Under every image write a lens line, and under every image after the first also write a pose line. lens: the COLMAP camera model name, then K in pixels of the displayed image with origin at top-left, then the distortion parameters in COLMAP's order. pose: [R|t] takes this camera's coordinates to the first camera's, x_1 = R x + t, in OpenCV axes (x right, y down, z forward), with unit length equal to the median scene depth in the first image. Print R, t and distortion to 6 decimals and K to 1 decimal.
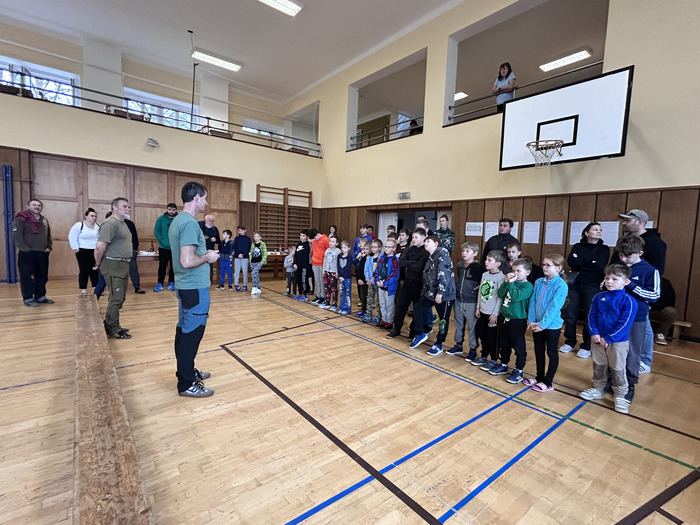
lens RADIAL K [[338.7, 0, 350.9], [0, 338.7, 263.1], [0, 0, 1]] dist [-0.009250, 0.003622]
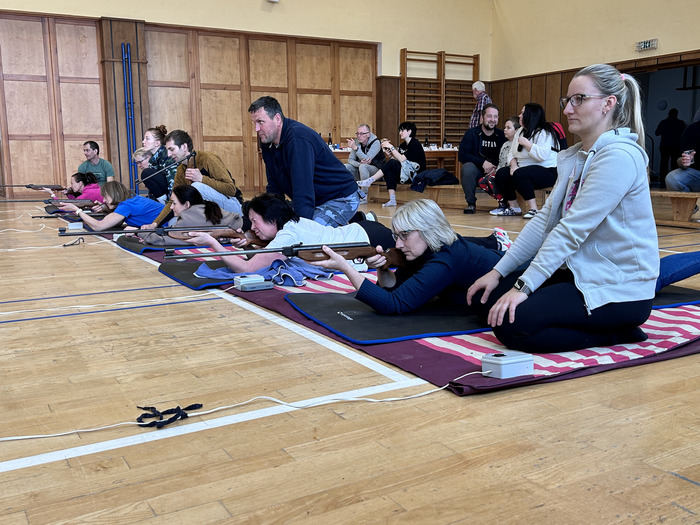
lens RADIAL K [[704.9, 0, 350.7], [0, 704.9, 264.7], [0, 0, 1]] dist [0.057437, 0.000000]
pose [[0.988321, -0.031344, -0.149128, -0.226405], [0.040581, 0.997415, 0.059306, 0.122587], [0.146883, -0.064665, 0.987038, -0.493297]]
